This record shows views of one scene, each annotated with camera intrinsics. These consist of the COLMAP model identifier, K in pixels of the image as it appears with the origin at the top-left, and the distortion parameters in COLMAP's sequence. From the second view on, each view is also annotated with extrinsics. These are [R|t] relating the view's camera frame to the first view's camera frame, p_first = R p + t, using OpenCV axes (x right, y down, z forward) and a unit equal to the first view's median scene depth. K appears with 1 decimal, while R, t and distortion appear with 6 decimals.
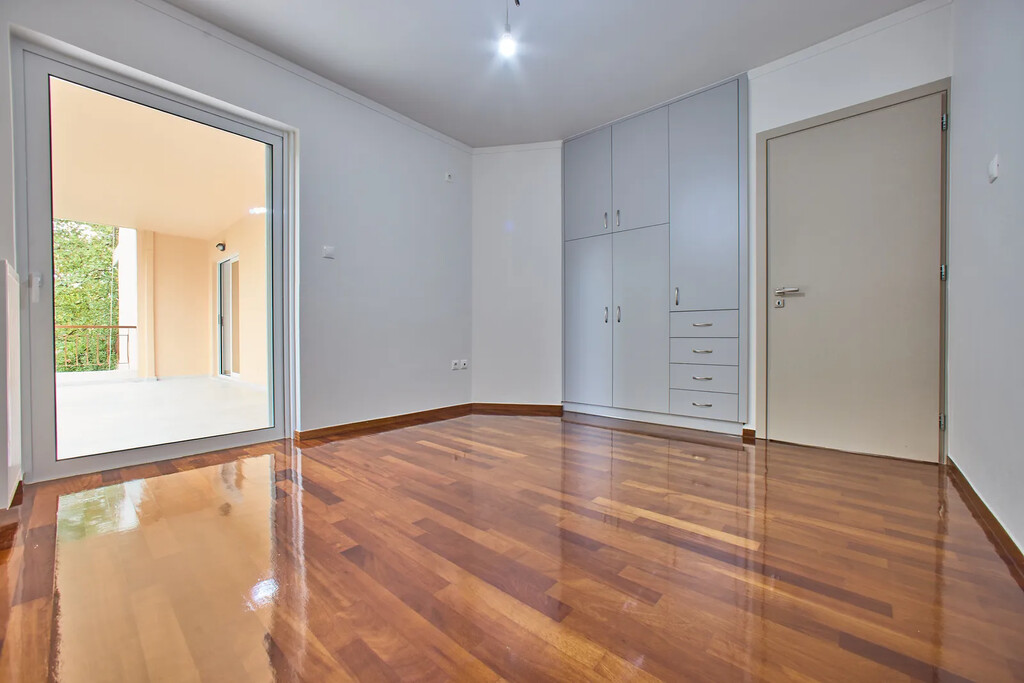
lens RADIAL K [[384.0, 0, 514.9], [0, 384.0, 338.9], [0, 0, 1]] dist [-0.010101, 0.000174]
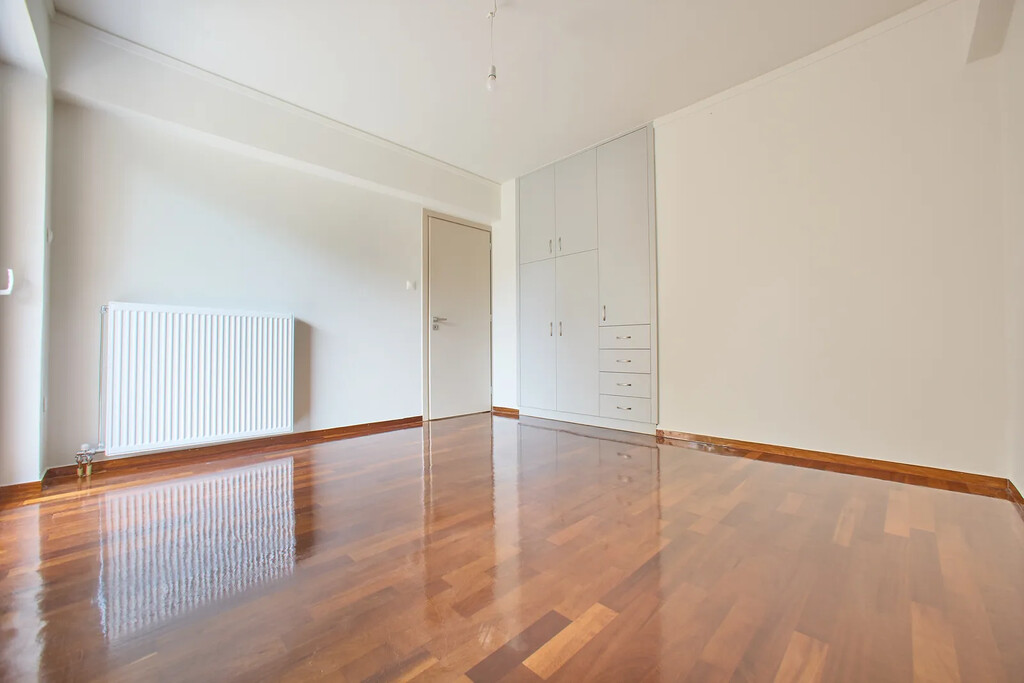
lens RADIAL K [[400.3, 0, 510.6], [0, 400.3, 340.0], [0, 0, 1]] dist [-0.009114, 0.001966]
pose [[0.995284, -0.003624, -0.096933, 0.243874], [0.001161, 0.999675, -0.025456, -0.000797], [0.096994, 0.025223, 0.994965, -0.198829]]
